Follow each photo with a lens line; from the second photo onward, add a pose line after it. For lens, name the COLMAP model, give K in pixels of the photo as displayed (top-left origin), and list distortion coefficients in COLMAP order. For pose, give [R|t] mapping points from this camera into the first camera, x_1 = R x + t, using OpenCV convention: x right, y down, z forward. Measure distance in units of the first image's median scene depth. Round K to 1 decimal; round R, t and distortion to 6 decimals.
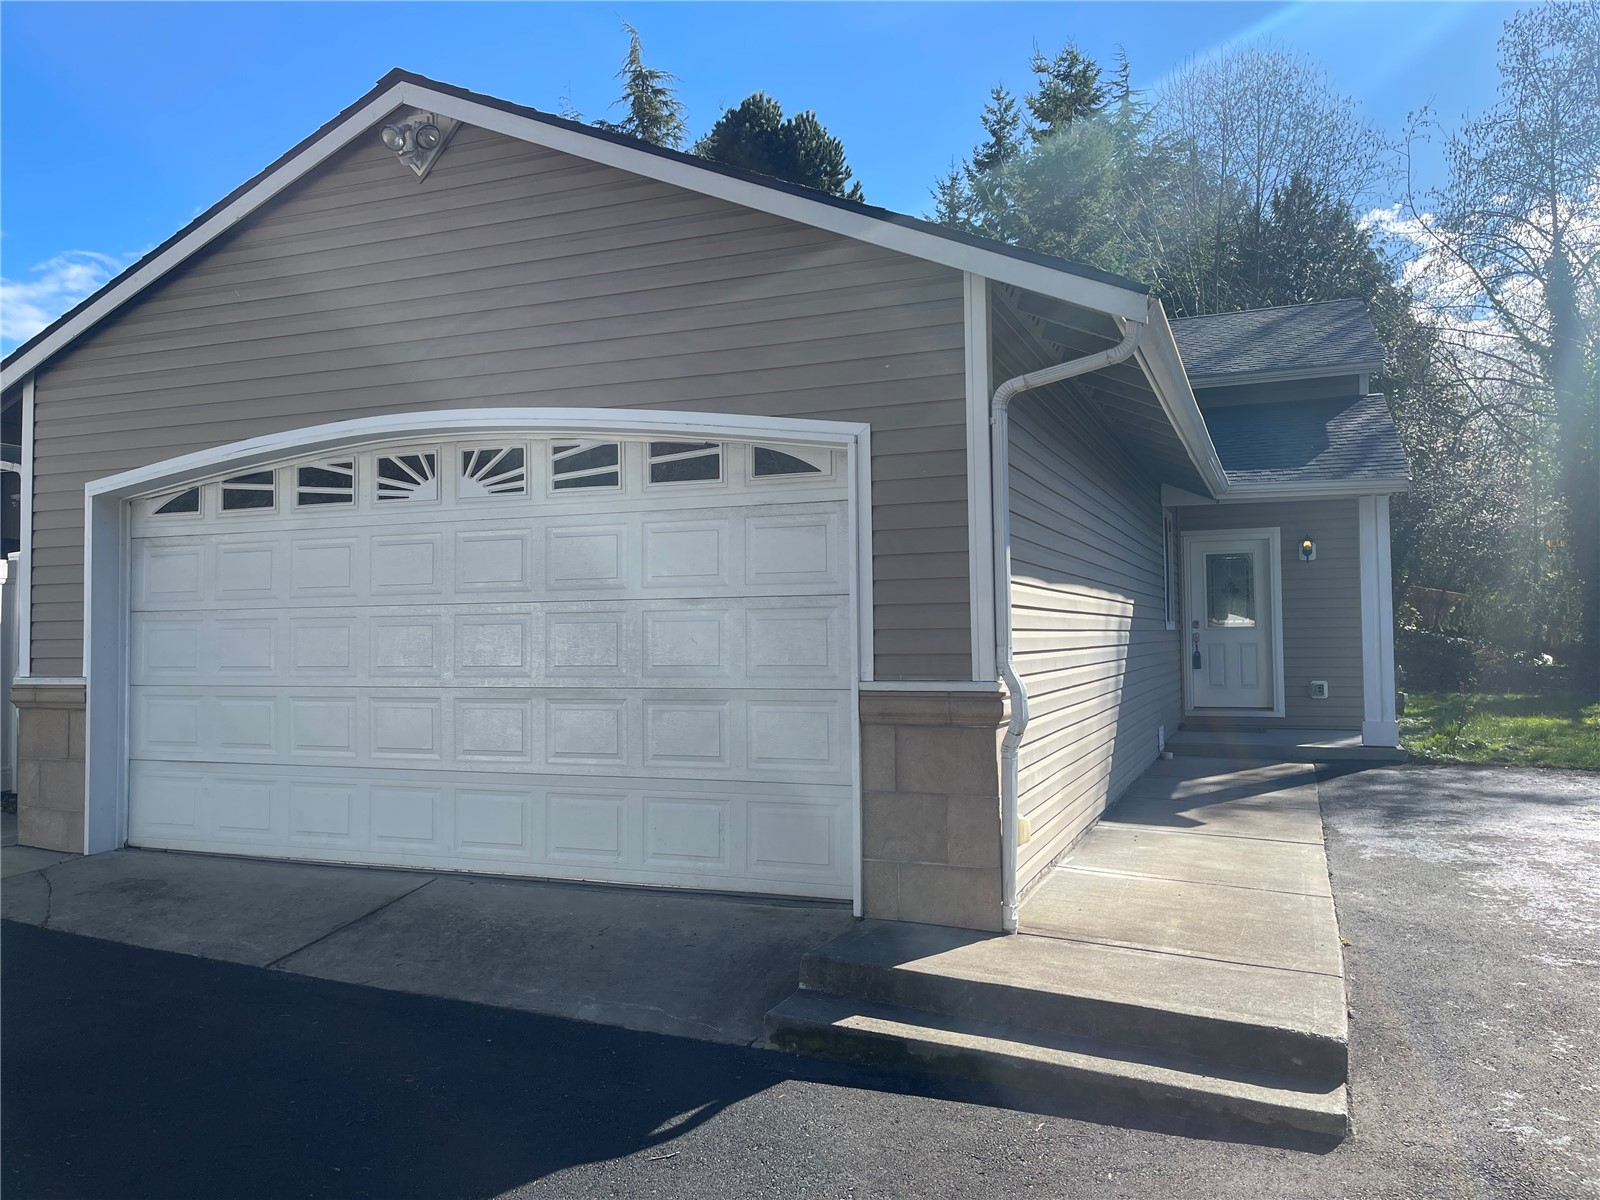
lens RADIAL K [[1191.7, 0, 794.1], [0, 1191.7, 604.2], [0, 0, 1]] dist [0.074561, -0.095601]
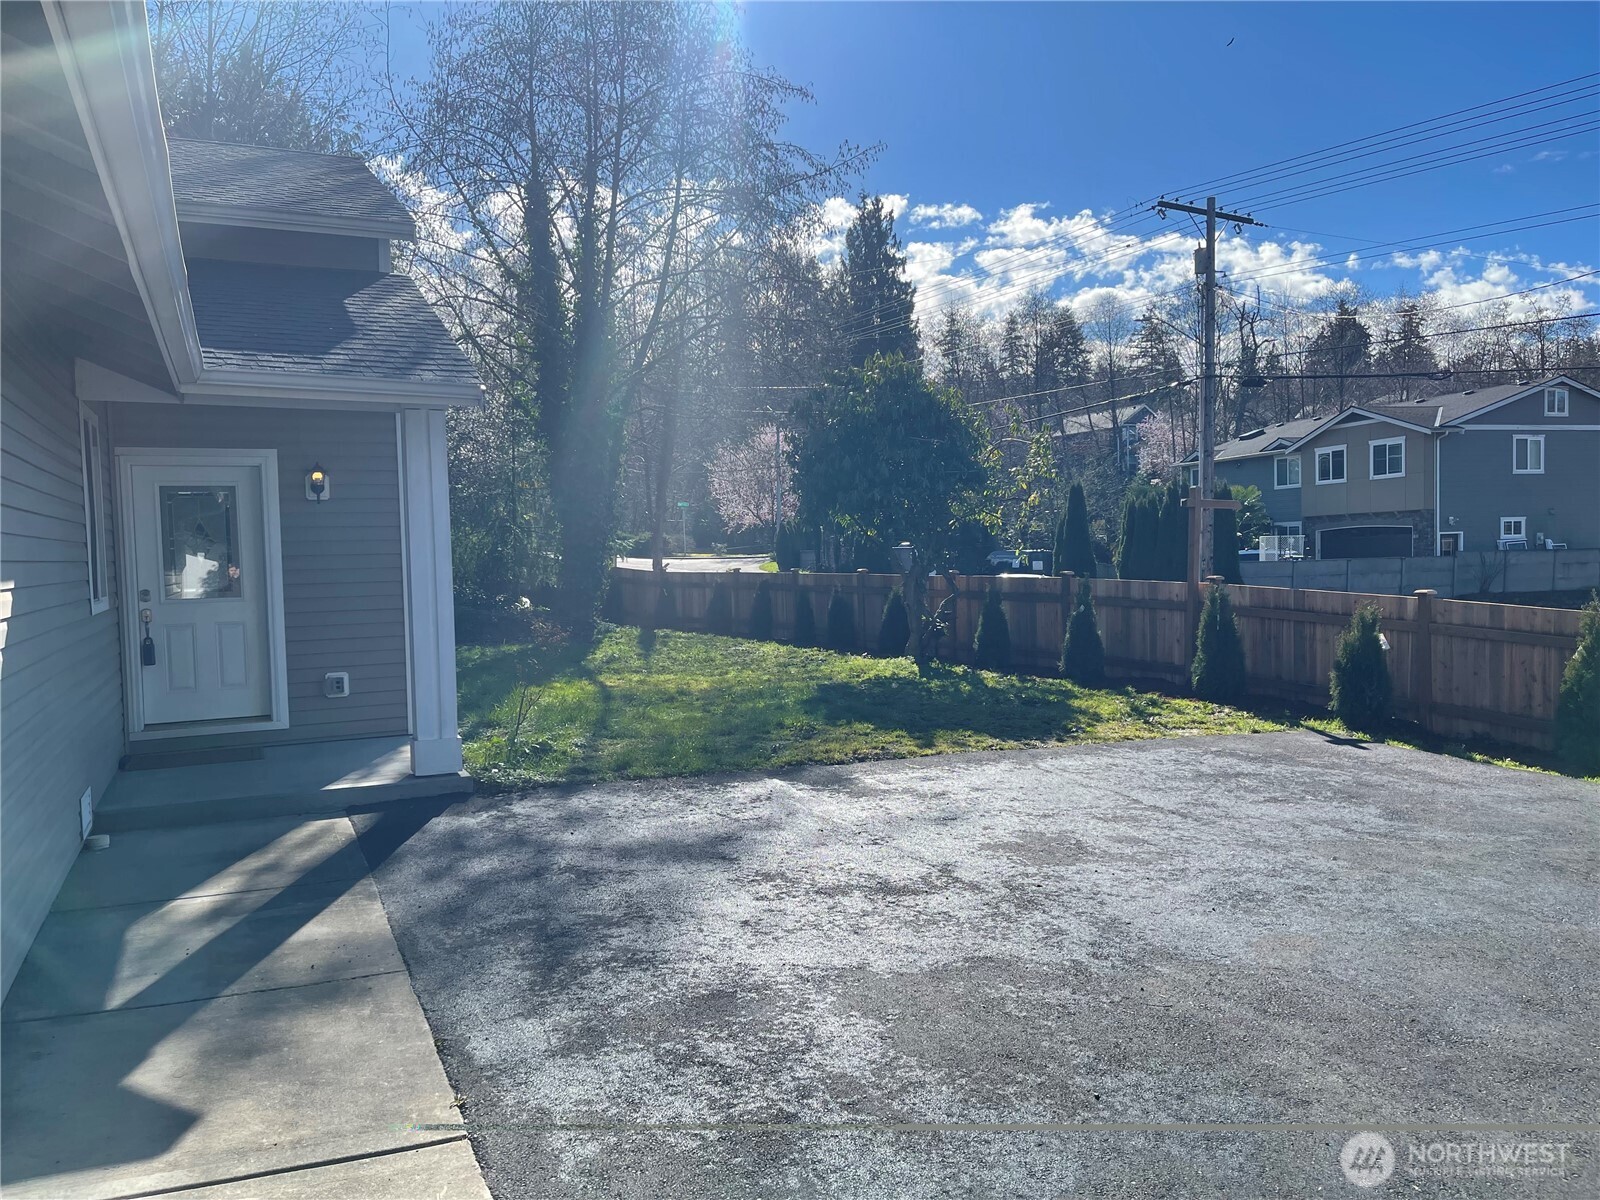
lens RADIAL K [[1191.7, 0, 794.1], [0, 1191.7, 604.2], [0, 0, 1]] dist [0.074561, -0.095601]
pose [[0.680528, -0.038015, 0.731735, 0.106434], [-0.004444, 0.998421, 0.056003, -0.016811], [-0.732708, -0.041363, 0.679285, 0.331716]]
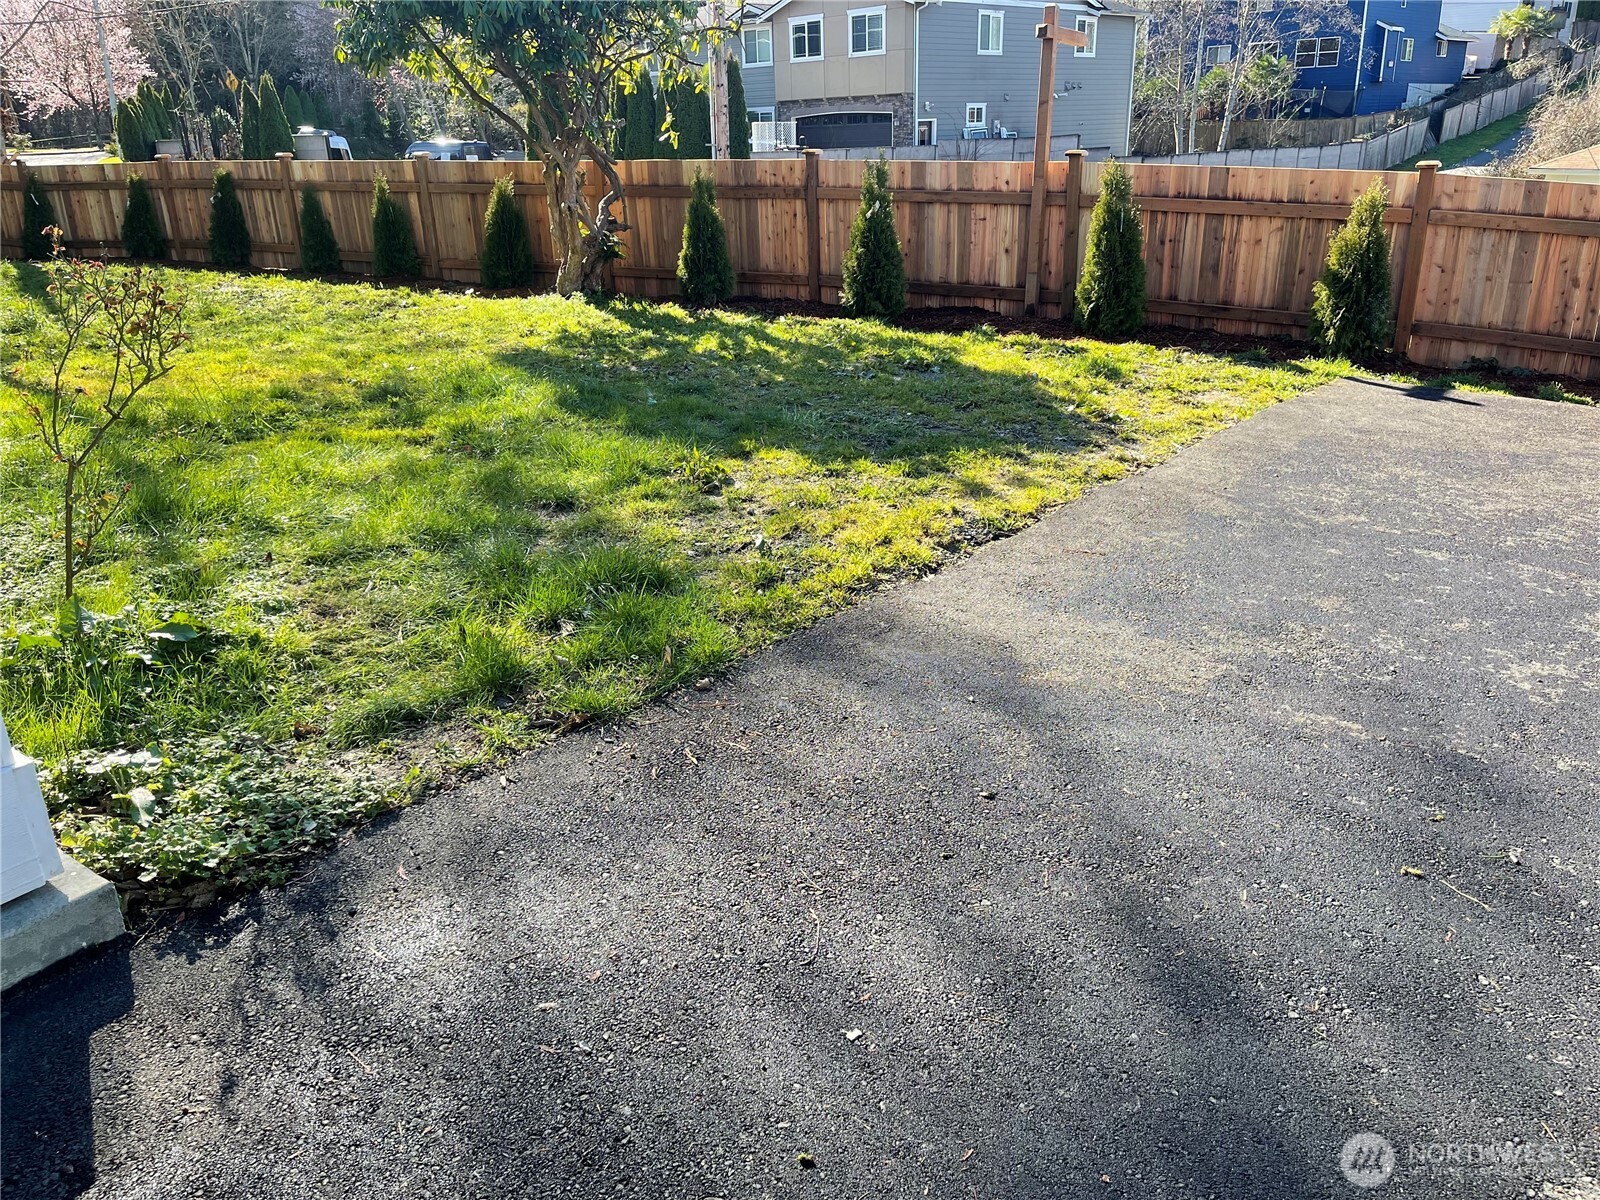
lens RADIAL K [[1191.7, 0, 794.1], [0, 1191.7, 604.2], [0, 0, 1]] dist [0.074561, -0.095601]
pose [[0.247564, -0.349281, 0.903723, 0.321857], [-0.005921, 0.932195, 0.361908, 0.008102], [-0.968854, -0.094946, 0.228709, 0.730754]]
